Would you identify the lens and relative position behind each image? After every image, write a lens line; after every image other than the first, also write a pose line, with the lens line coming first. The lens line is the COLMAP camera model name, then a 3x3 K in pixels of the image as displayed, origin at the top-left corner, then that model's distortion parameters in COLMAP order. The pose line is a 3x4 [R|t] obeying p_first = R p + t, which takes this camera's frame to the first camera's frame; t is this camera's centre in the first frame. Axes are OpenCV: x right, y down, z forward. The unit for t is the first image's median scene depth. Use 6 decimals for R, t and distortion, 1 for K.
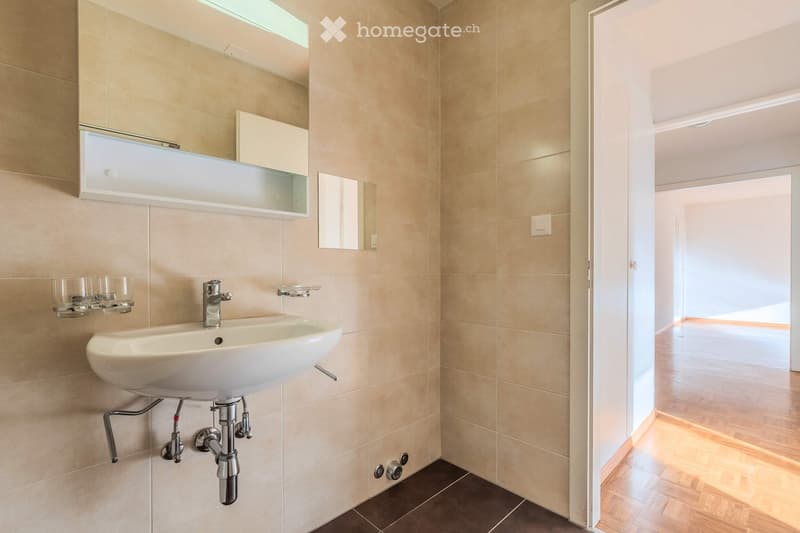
lens RADIAL K [[360.7, 0, 408.4], [0, 360.7, 271.5], [0, 0, 1]] dist [0.001112, -0.000042]
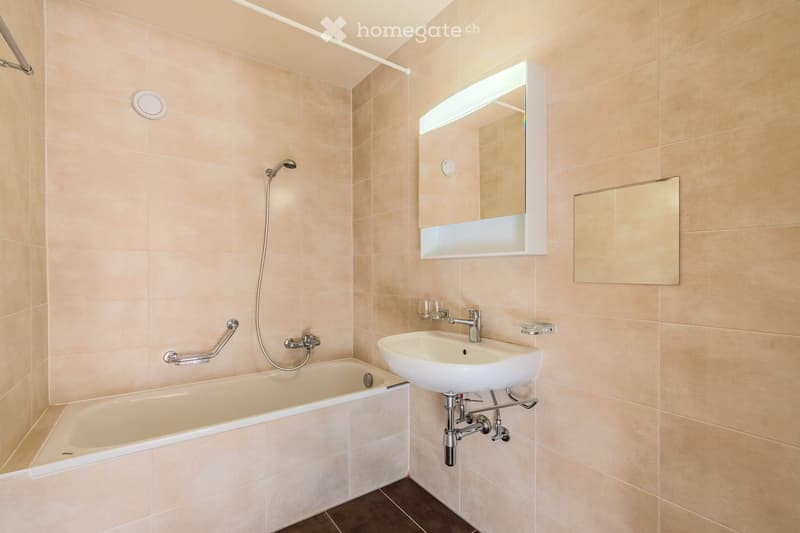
lens RADIAL K [[360.7, 0, 408.4], [0, 360.7, 271.5], [0, 0, 1]] dist [0.001112, -0.000042]
pose [[-0.143925, 0.002703, -0.989585, 0.887741], [-0.001941, 0.999994, 0.003014, -0.127599], [0.989587, 0.002355, -0.143919, 0.979087]]
